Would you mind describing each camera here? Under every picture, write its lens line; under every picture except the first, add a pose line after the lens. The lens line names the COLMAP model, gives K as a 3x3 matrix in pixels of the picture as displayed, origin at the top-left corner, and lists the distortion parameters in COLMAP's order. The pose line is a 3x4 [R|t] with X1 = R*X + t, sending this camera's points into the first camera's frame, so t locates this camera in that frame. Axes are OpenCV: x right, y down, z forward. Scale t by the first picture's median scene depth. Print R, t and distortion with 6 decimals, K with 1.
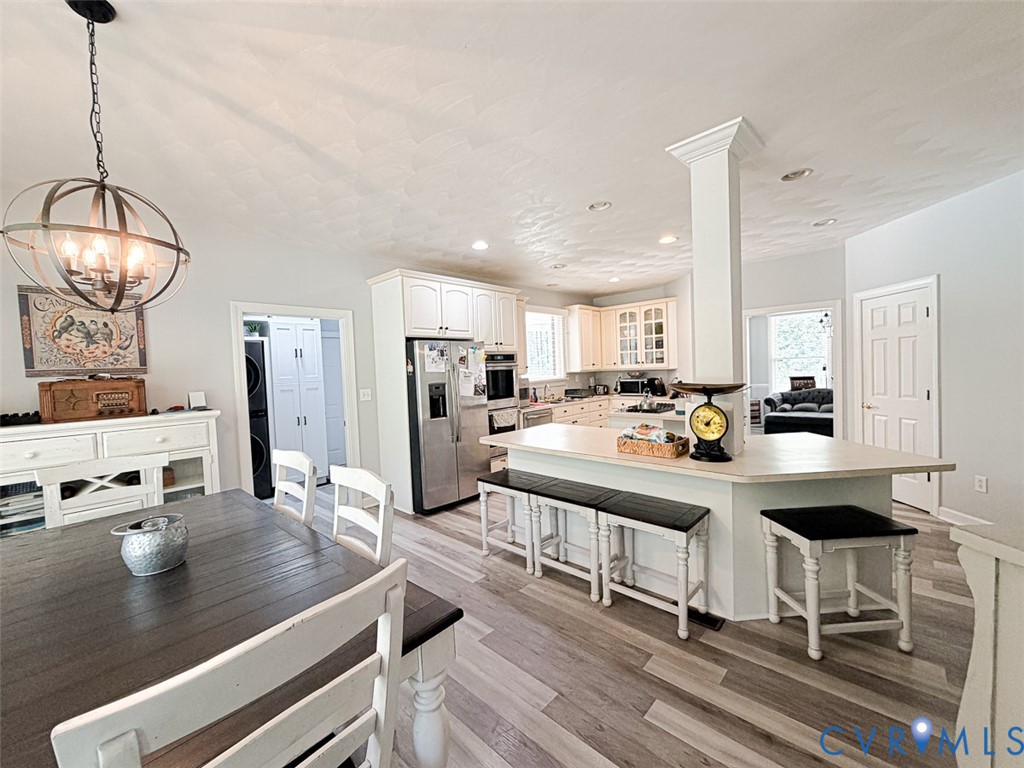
lens RADIAL K [[407.3, 0, 507.5], [0, 407.3, 384.1], [0, 0, 1]] dist [0.005312, 0.000014]
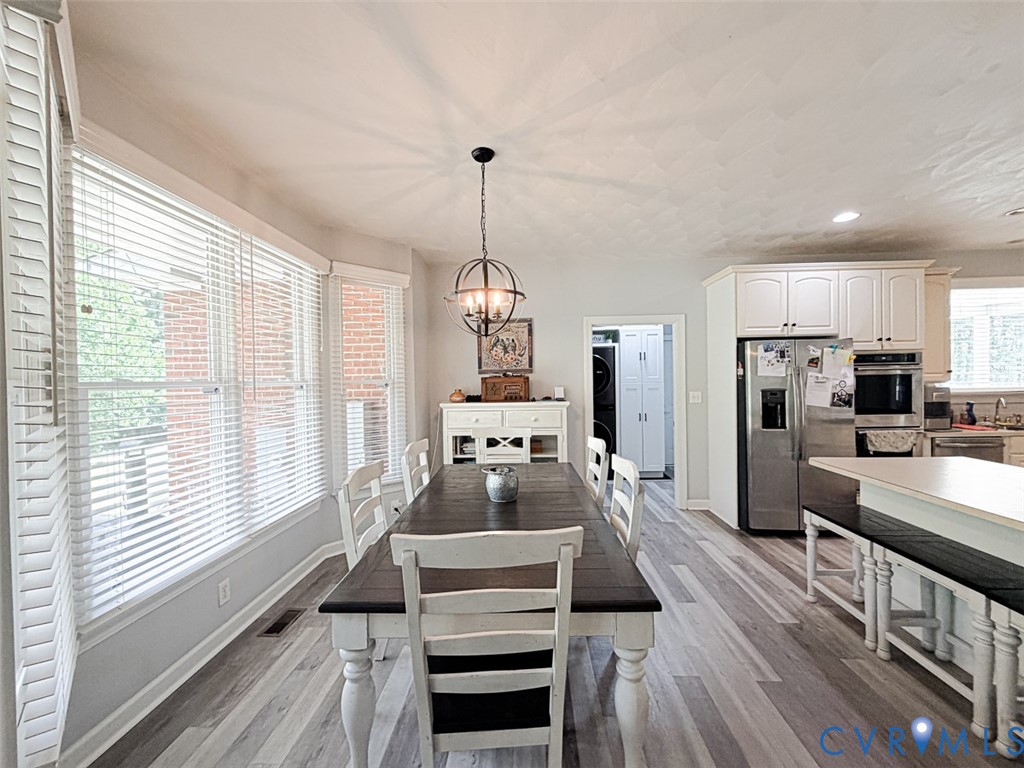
lens RADIAL K [[407.3, 0, 512.6], [0, 407.3, 385.9], [0, 0, 1]] dist [0.005312, 0.000014]
pose [[0.655551, 0.041170, -0.754028, 0.147574], [-0.038148, 0.999043, 0.021383, -0.007079], [0.754187, 0.014747, 0.656495, 0.003115]]
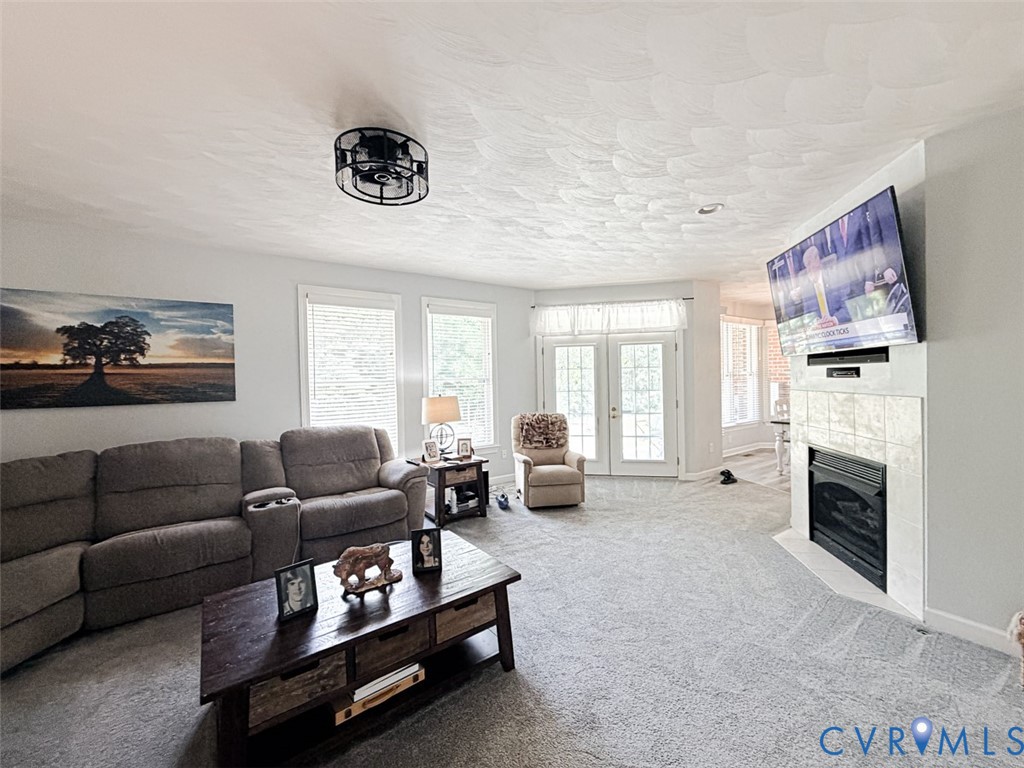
lens RADIAL K [[407.3, 0, 514.2], [0, 407.3, 380.7], [0, 0, 1]] dist [0.005312, 0.000014]
pose [[-0.210223, 0.056887, -0.975997, 1.621628], [-0.010162, 0.998125, 0.060365, -0.059173], [0.977601, 0.022608, -0.209250, -0.560847]]
